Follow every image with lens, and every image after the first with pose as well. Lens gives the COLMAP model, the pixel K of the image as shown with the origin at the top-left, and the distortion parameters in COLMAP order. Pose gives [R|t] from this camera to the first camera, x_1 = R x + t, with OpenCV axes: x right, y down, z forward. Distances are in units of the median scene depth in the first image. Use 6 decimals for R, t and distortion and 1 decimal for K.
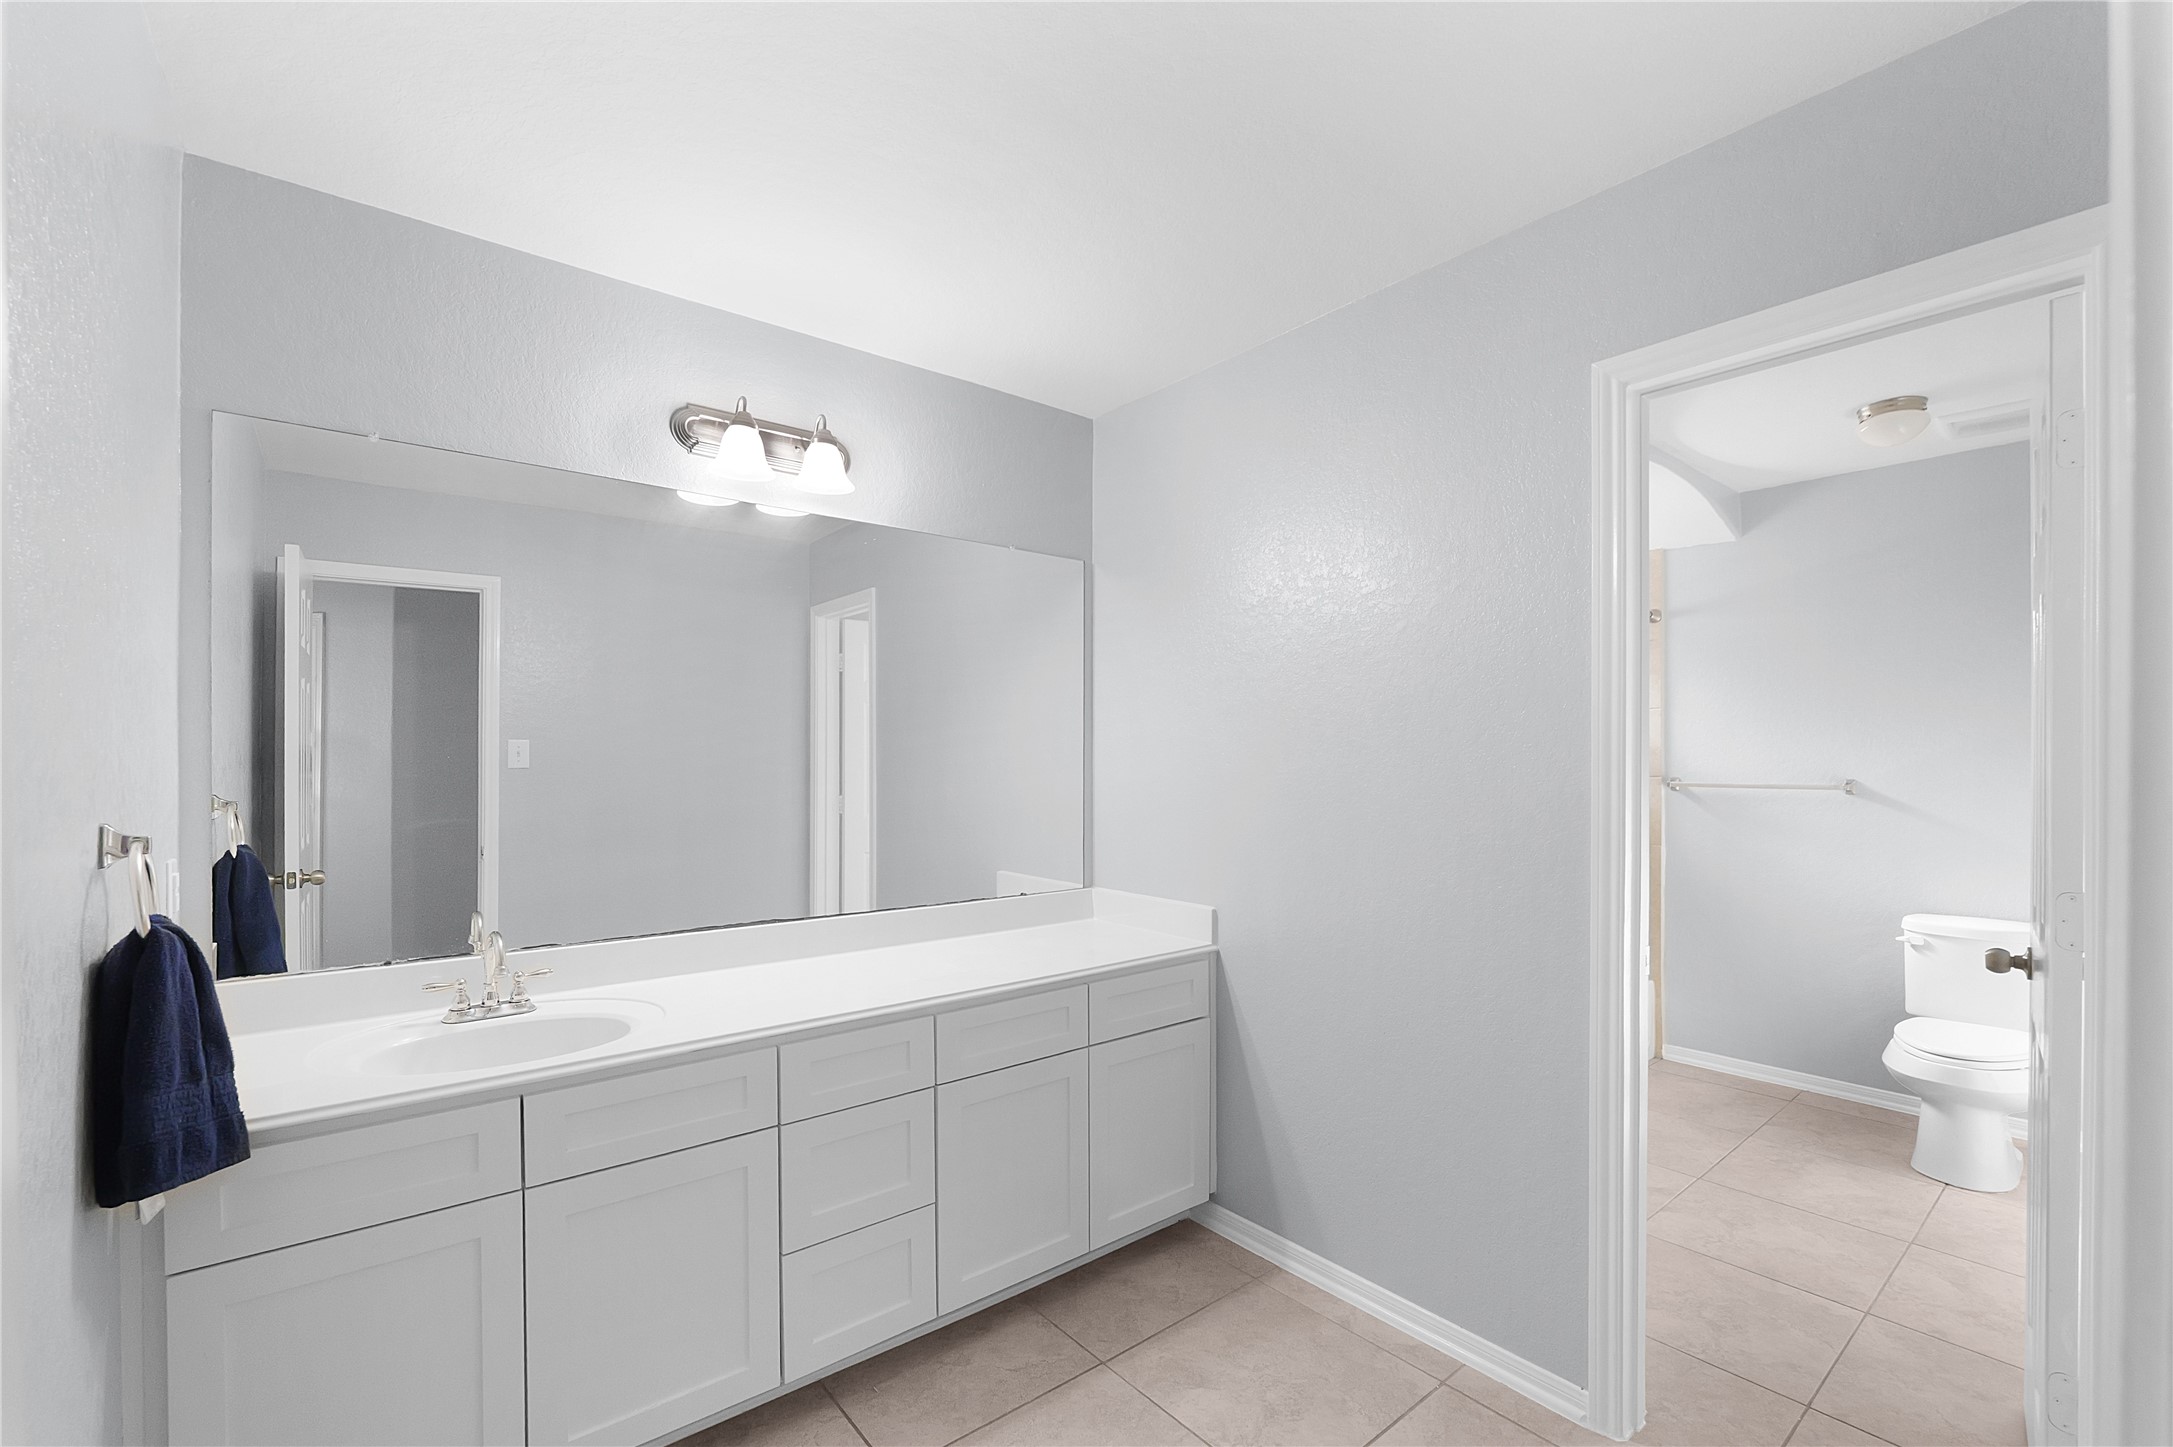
lens RADIAL K [[921.4, 0, 1086.0], [0, 921.4, 740.9], [0, 0, 1]] dist [-0.001332, -0.000037]
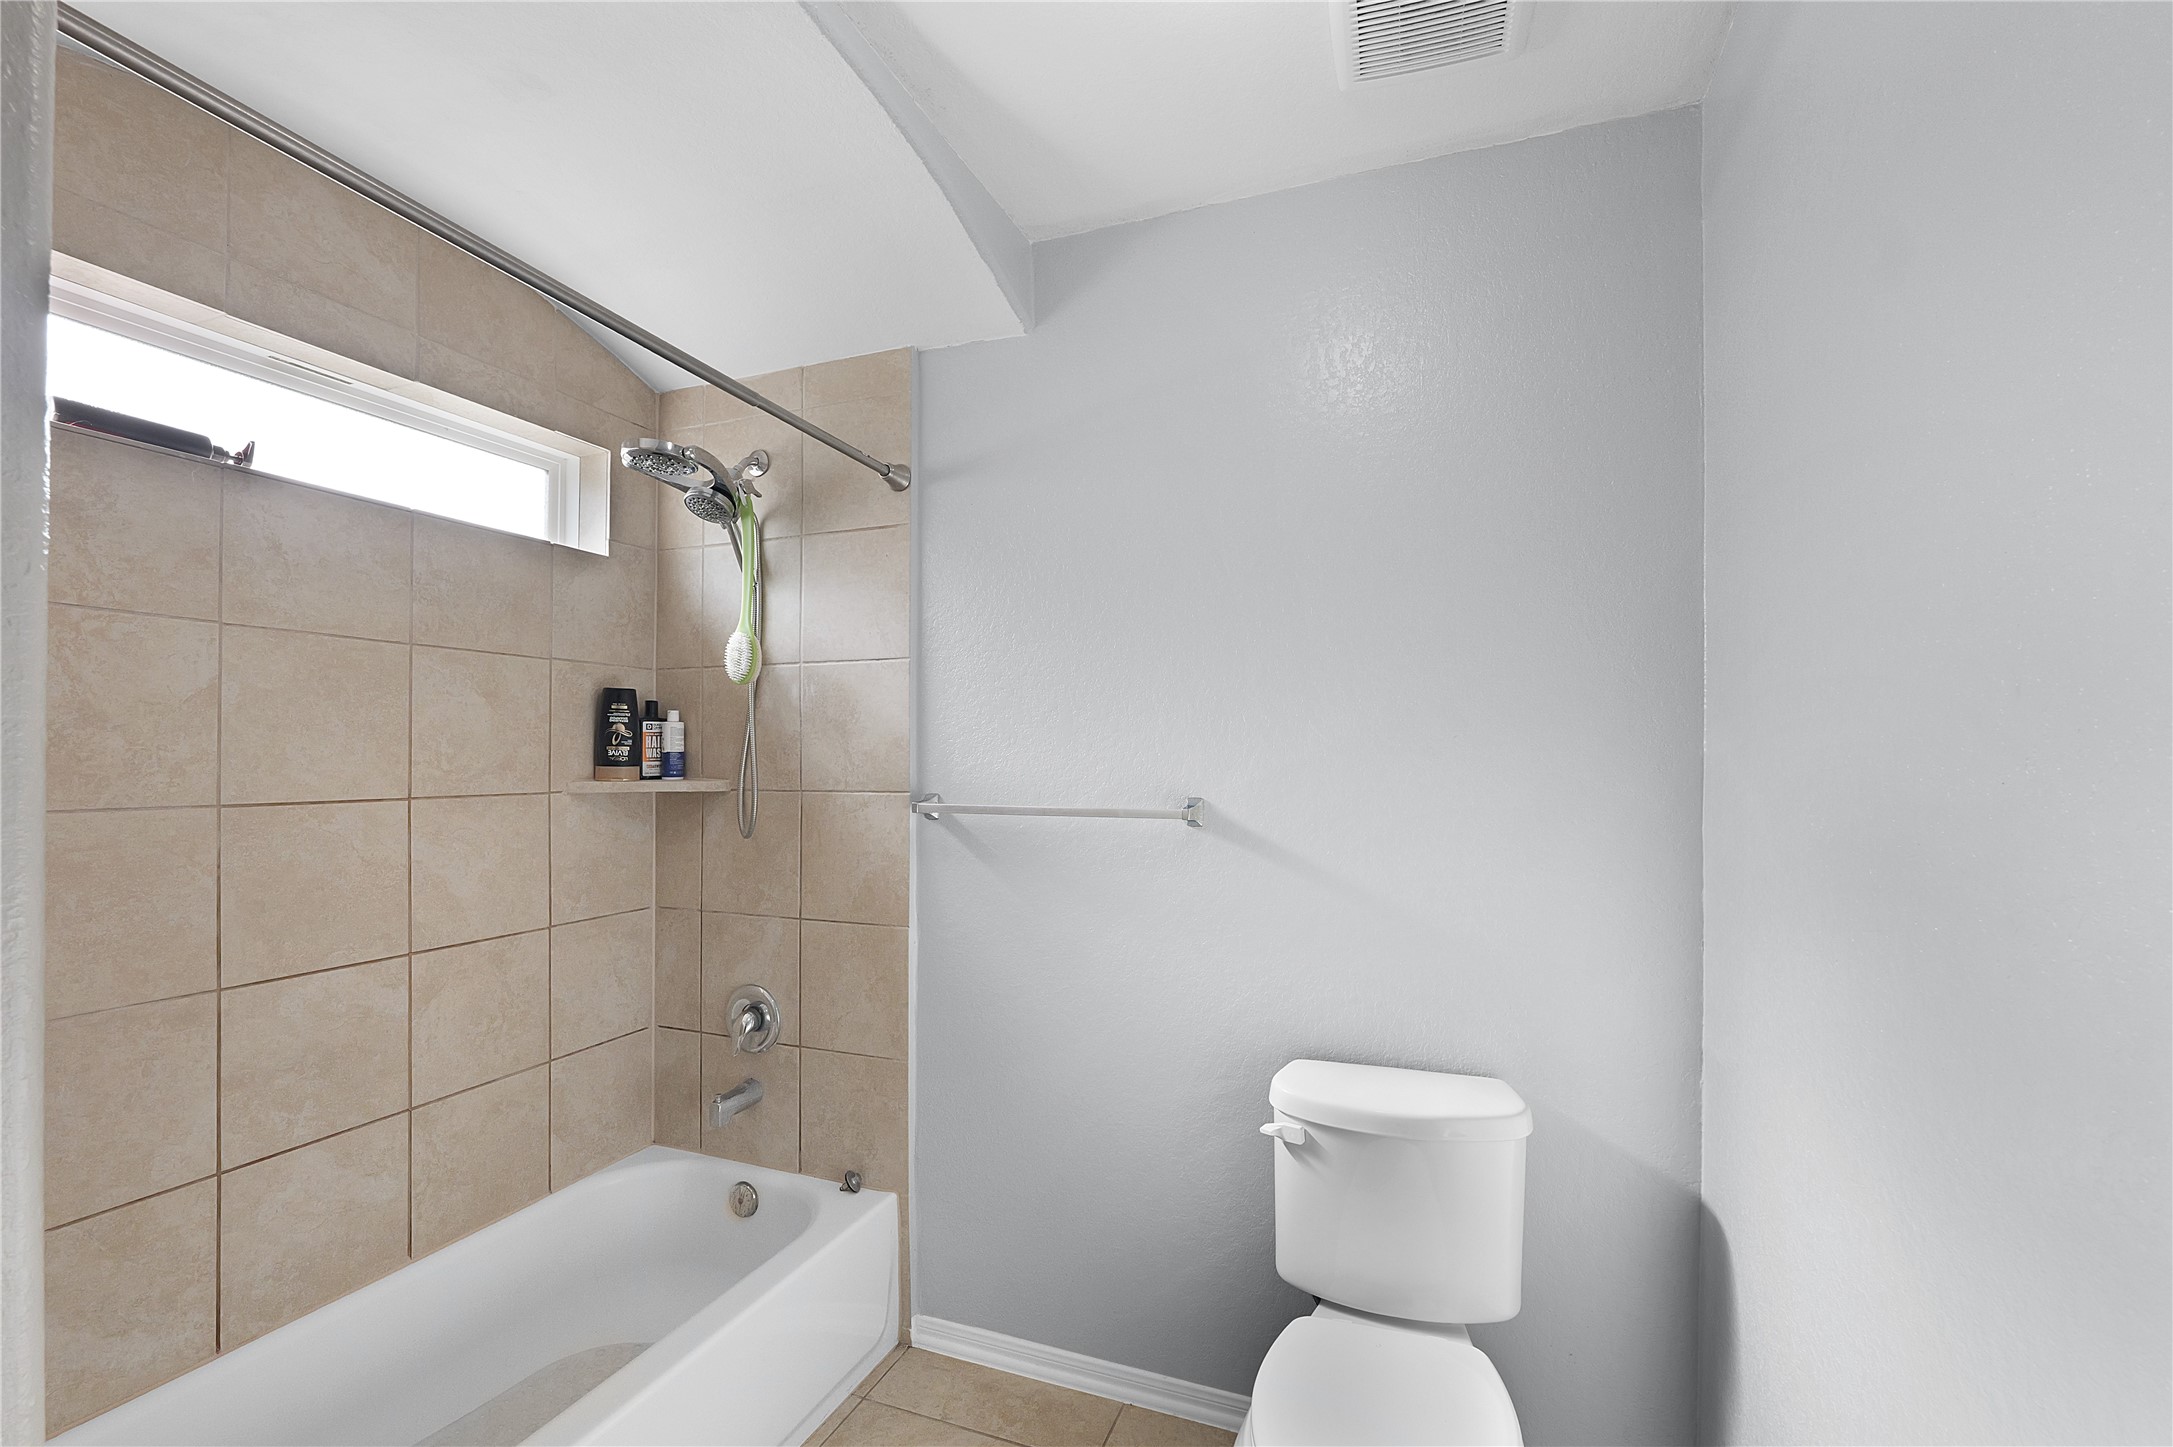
lens RADIAL K [[902.8, 0, 1084.1], [0, 902.8, 722.1], [0, 0, 1]] dist [-0.005059, -0.000002]
pose [[0.869838, 0.003644, 0.493323, 0.523585], [-0.001796, 0.999989, -0.004220, 0.001838], [-0.493333, 0.002785, 0.869836, 0.587036]]
